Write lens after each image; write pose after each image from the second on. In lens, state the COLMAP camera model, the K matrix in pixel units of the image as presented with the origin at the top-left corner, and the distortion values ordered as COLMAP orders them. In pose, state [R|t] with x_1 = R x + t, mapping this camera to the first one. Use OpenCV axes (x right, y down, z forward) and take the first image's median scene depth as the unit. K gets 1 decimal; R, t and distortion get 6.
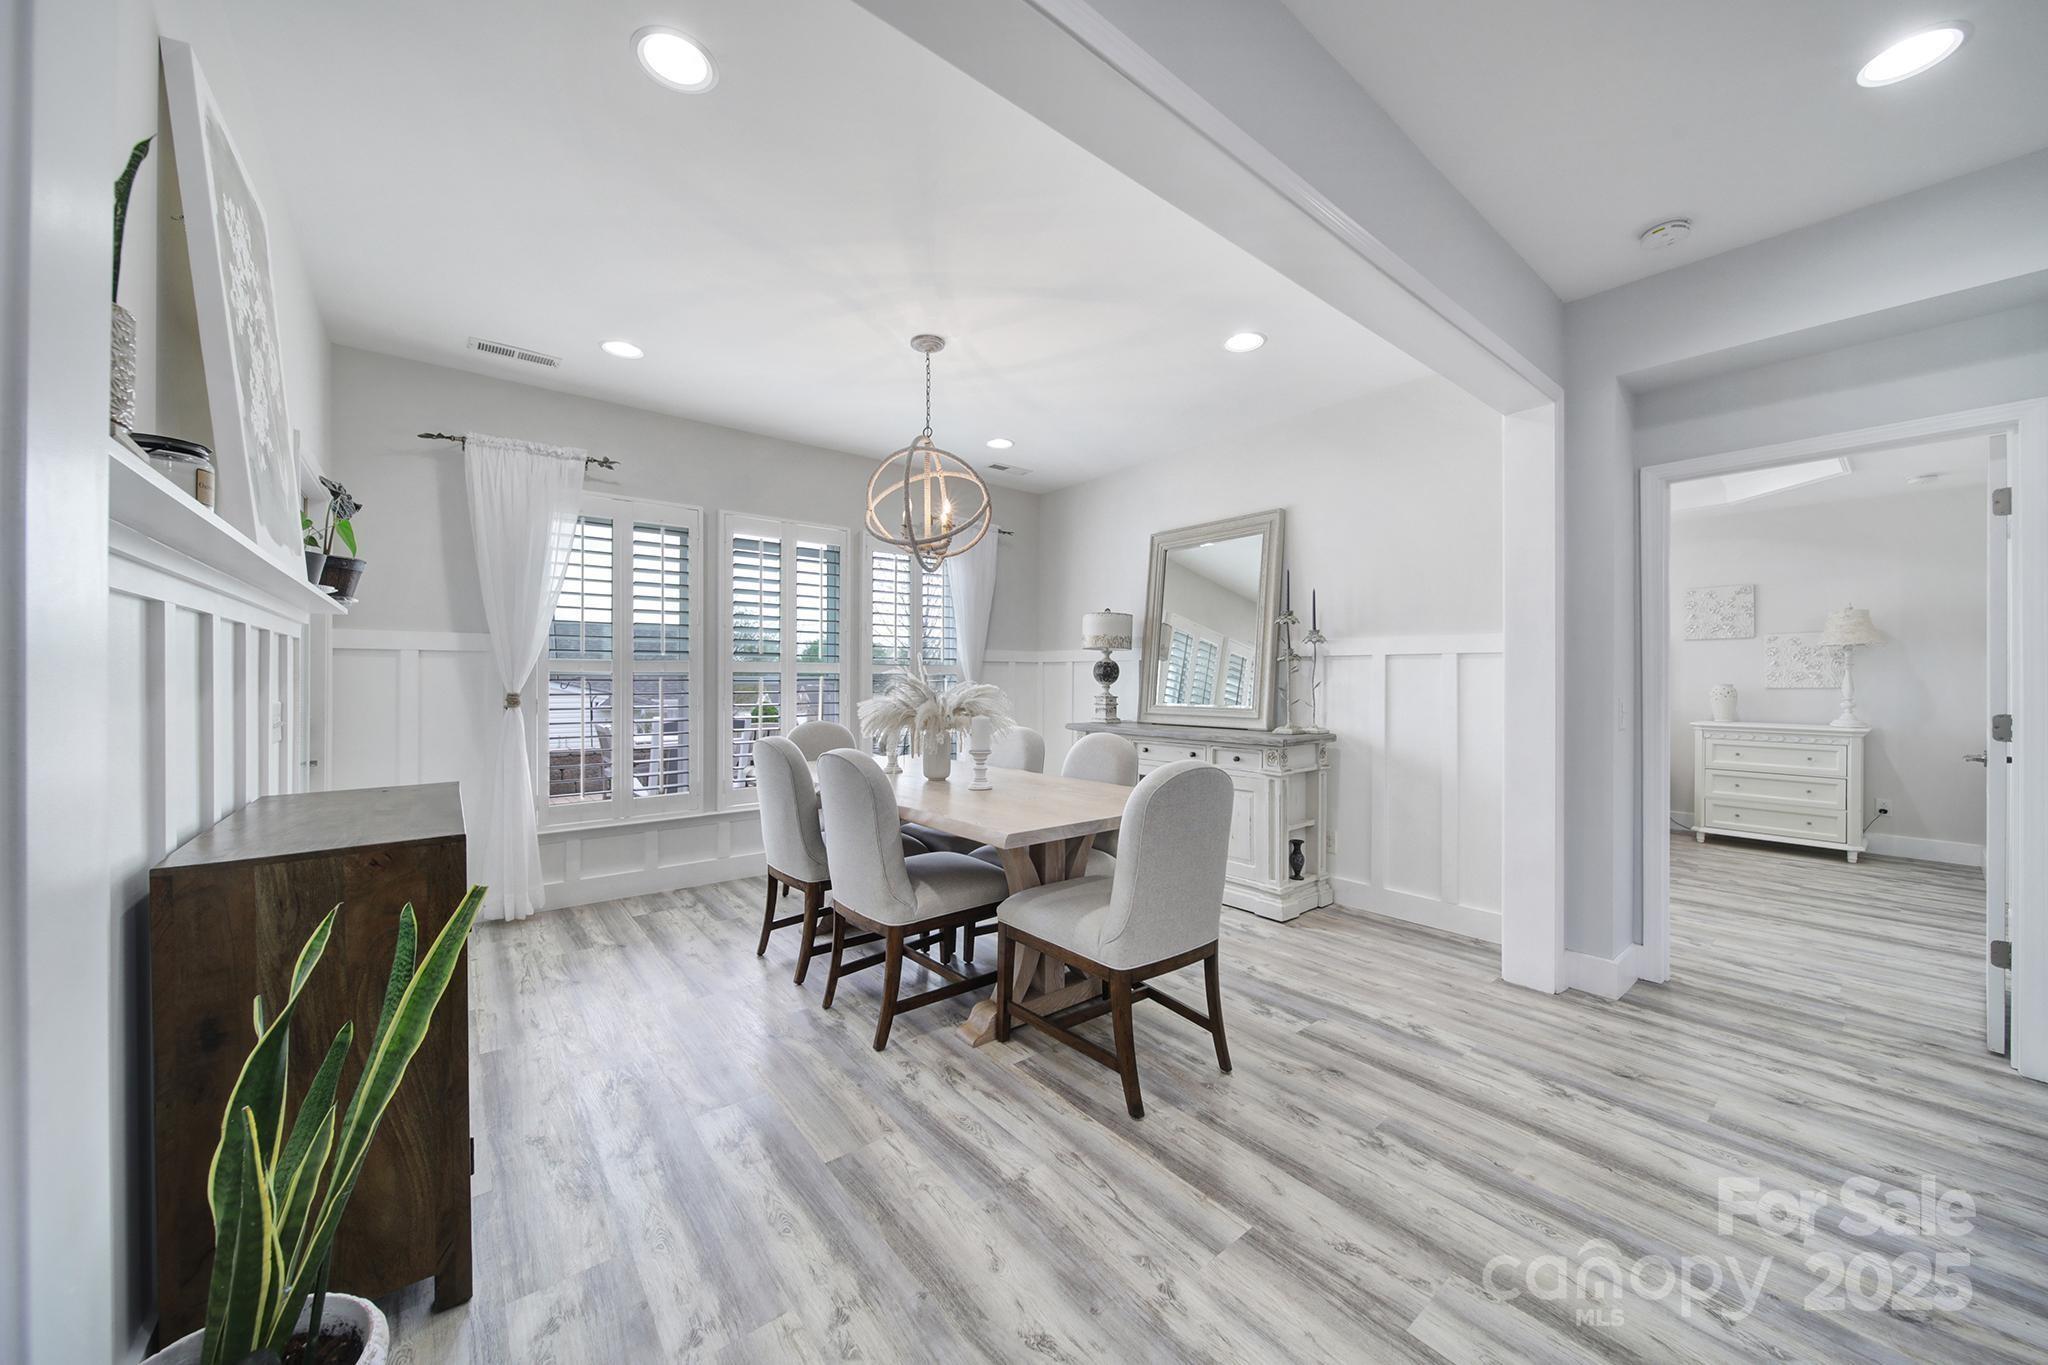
lens RADIAL K [[721.7, 0, 1024.8], [0, 721.7, 676.2], [0, 0, 1]] dist [-0.004459, -0.000344]
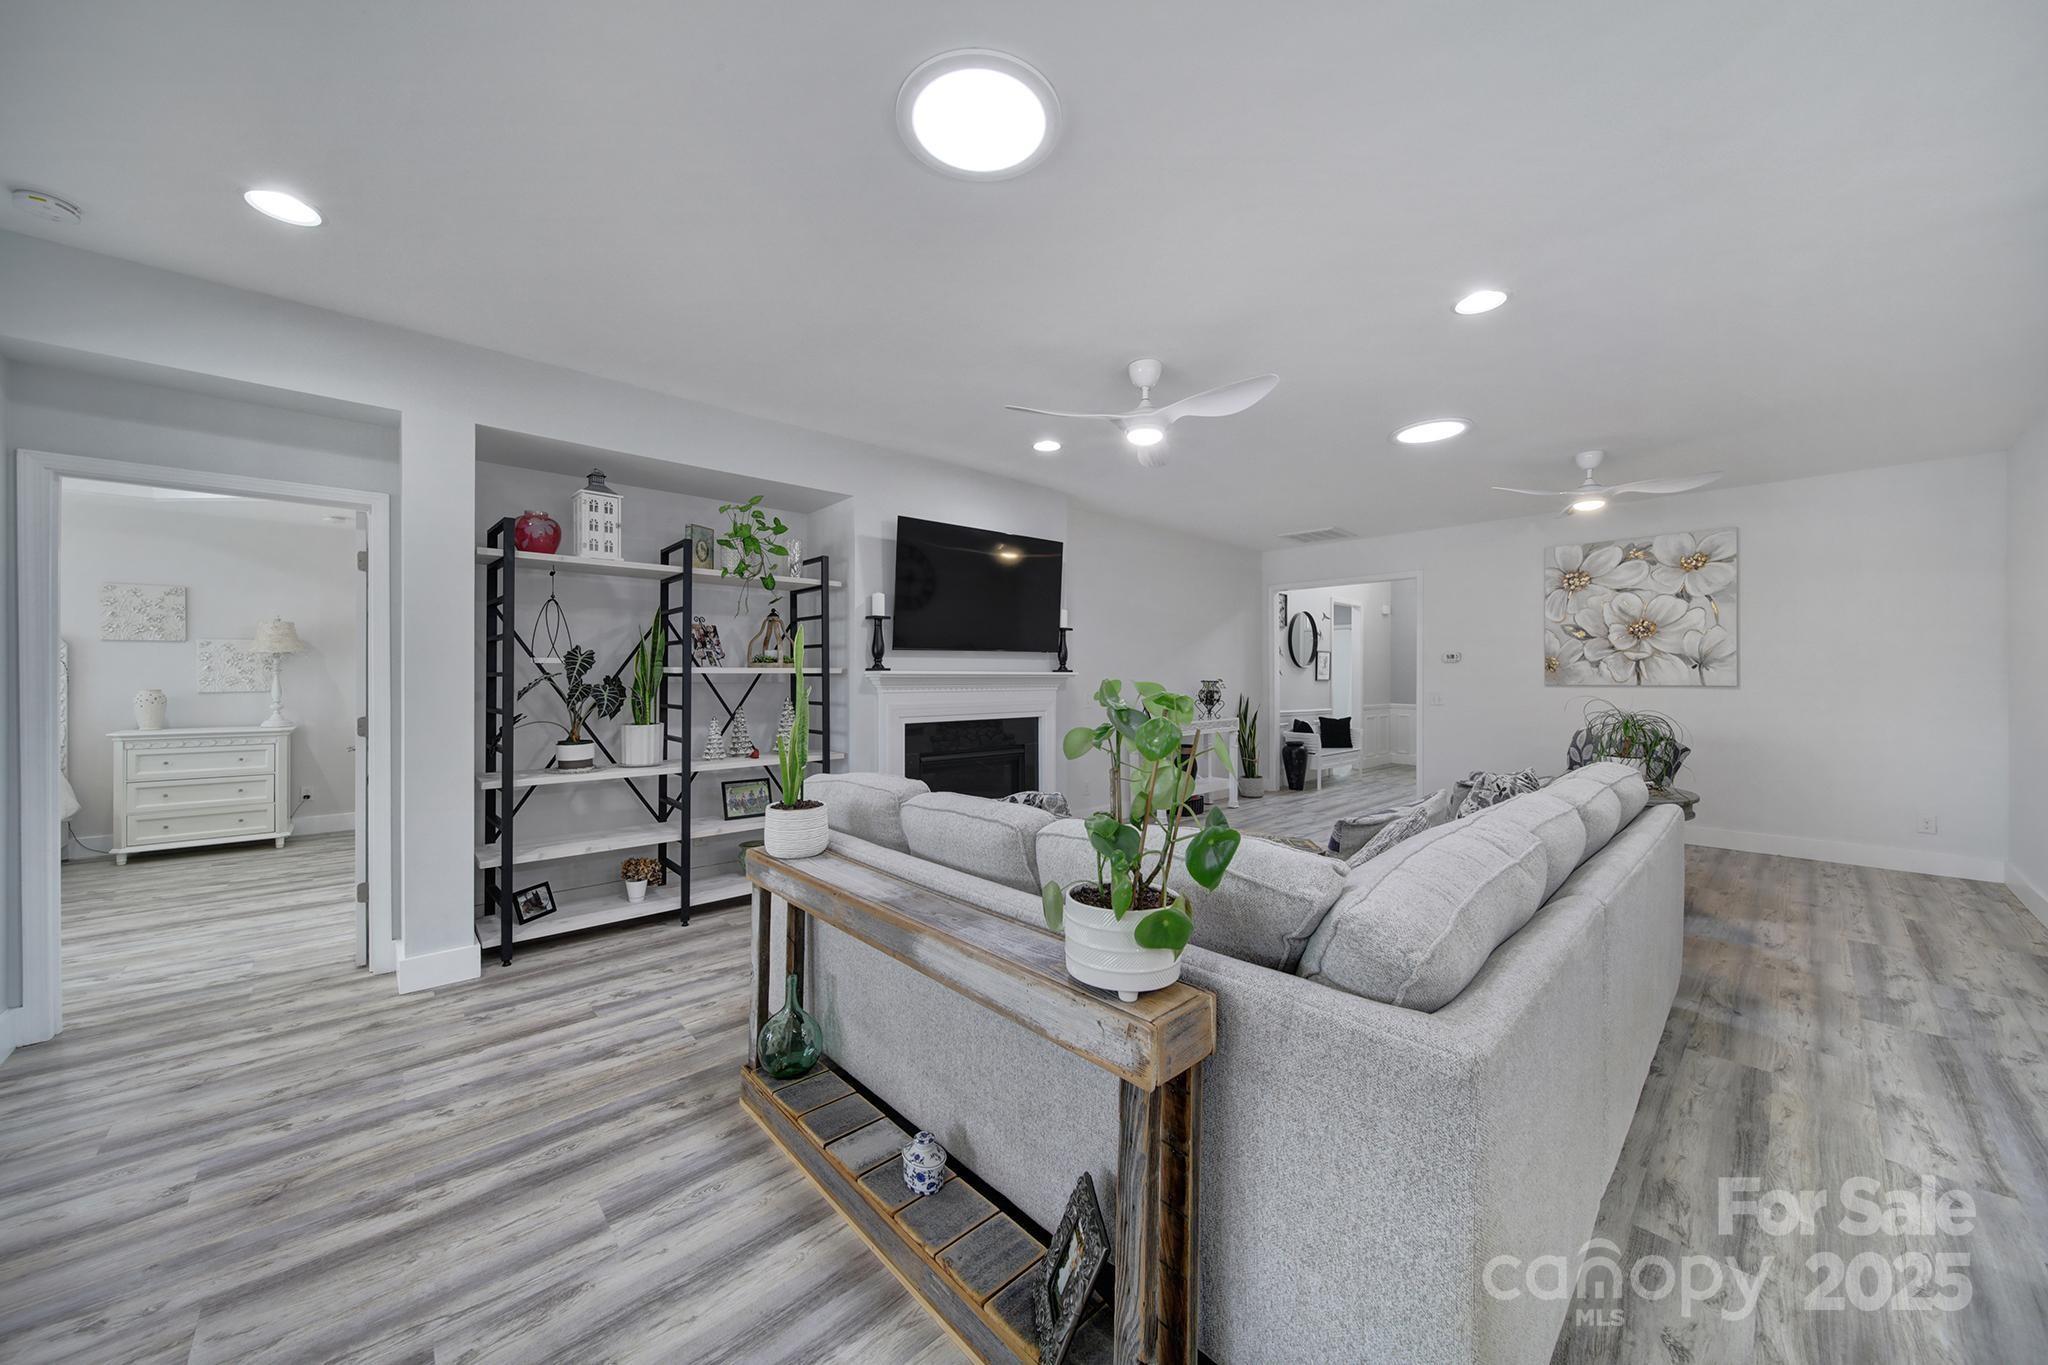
lens RADIAL K [[721.7, 0, 1024.8], [0, 721.7, 676.2], [0, 0, 1]] dist [-0.004459, -0.000344]
pose [[-0.071487, -0.003217, 0.997436, -0.058345], [-0.004702, 0.999985, 0.002888, -0.021733], [-0.997430, -0.004483, -0.071501, -0.103357]]
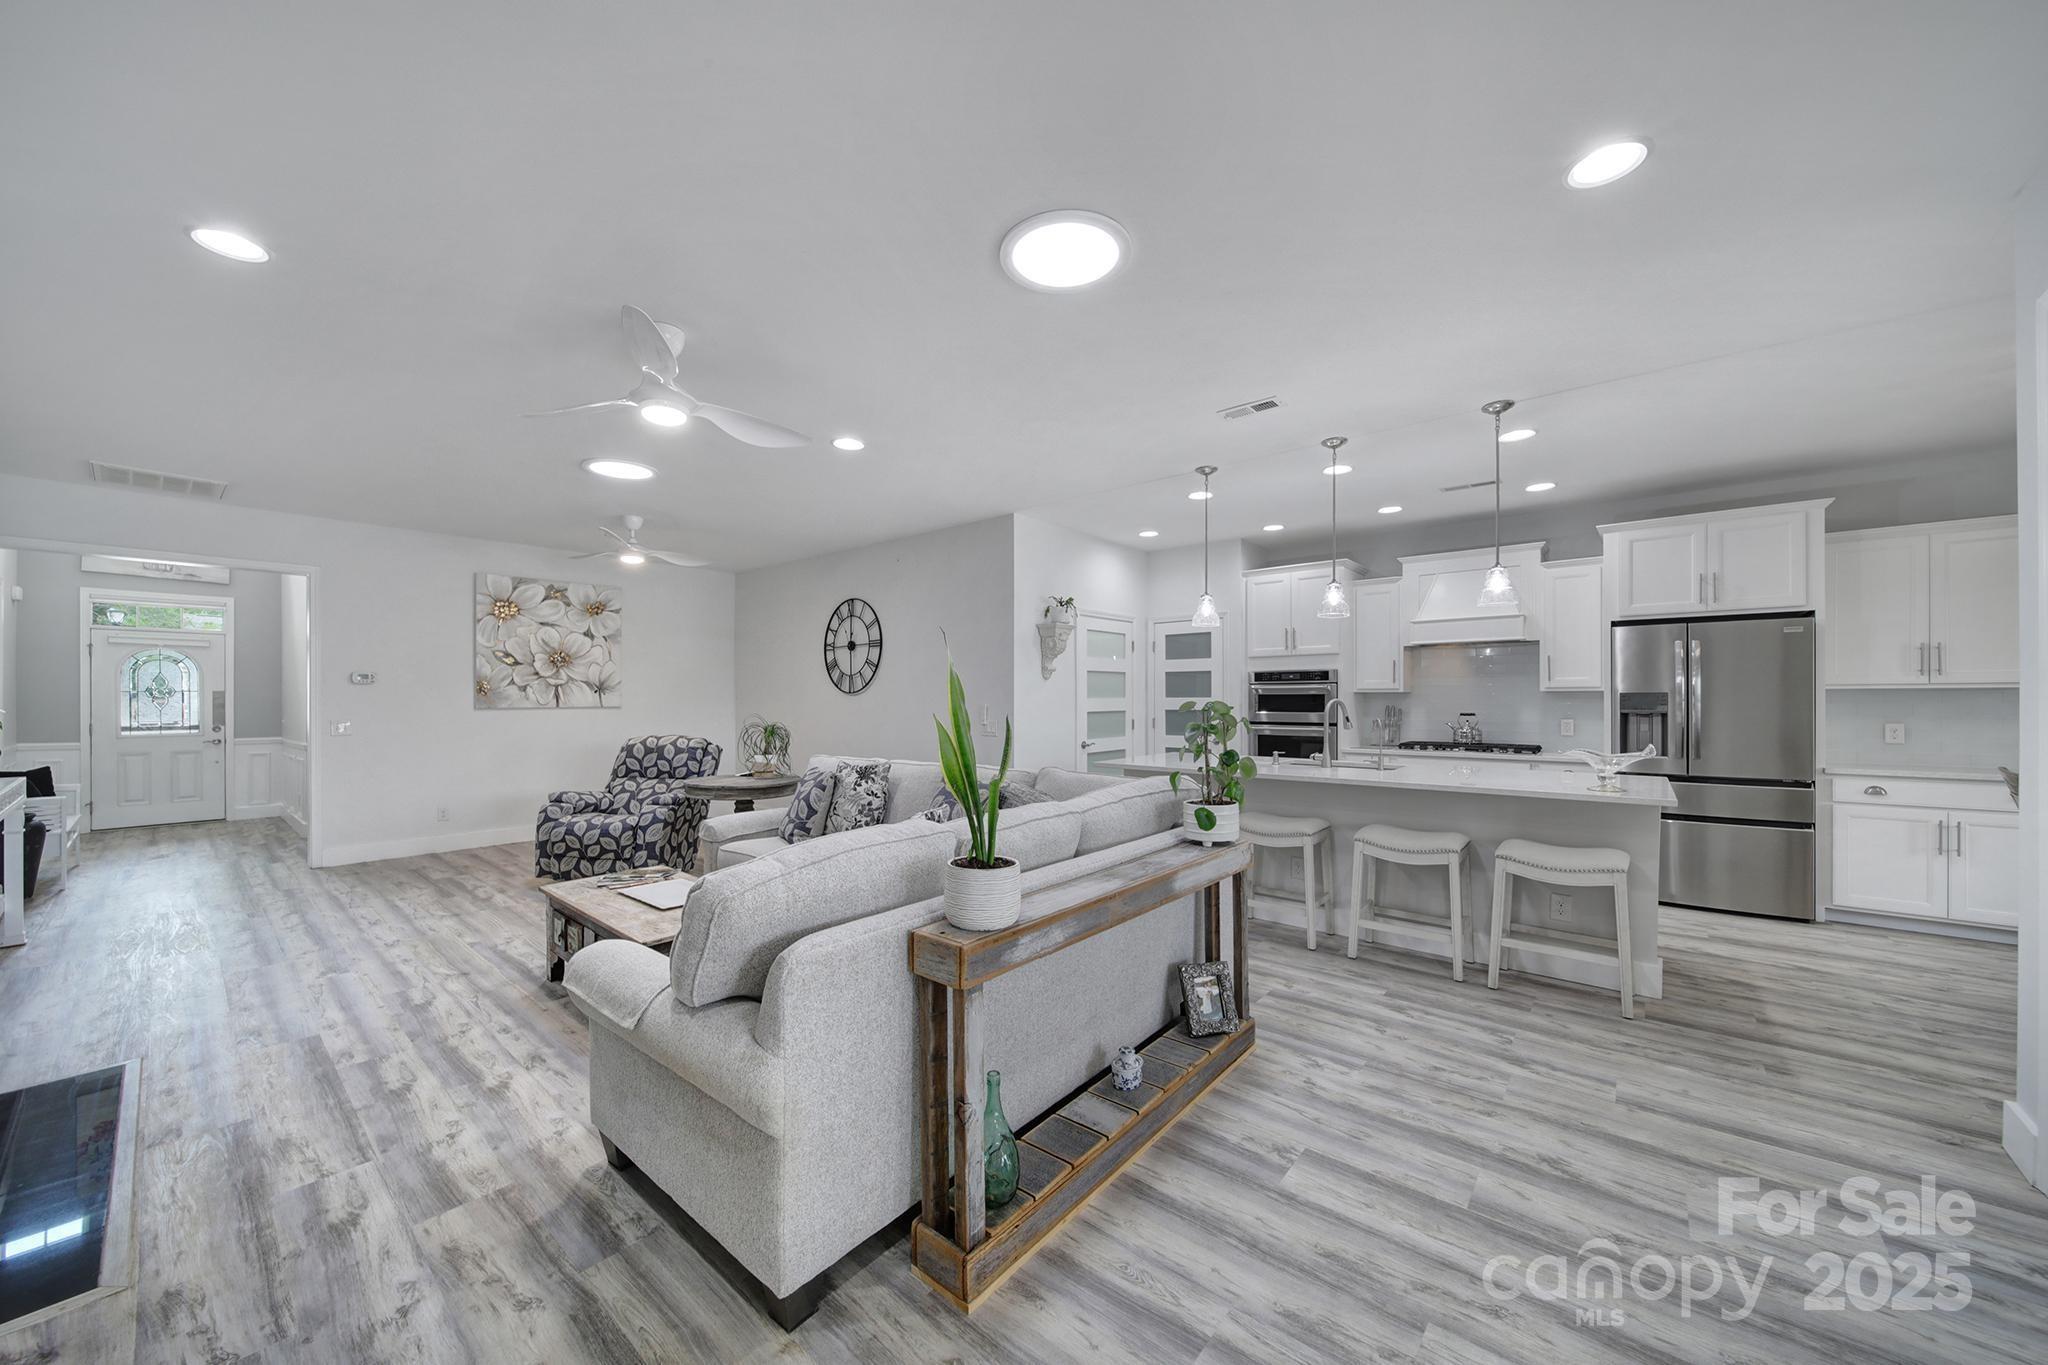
lens RADIAL K [[725.8, 0, 1023.6], [0, 725.8, 697.3], [0, 0, 1]] dist [-0.007962, 0.000179]
pose [[-0.981484, -0.002128, -0.191532, 0.604682], [-0.001068, 0.999984, -0.005636, -0.019102], [0.191540, -0.005327, -0.981470, 0.507949]]
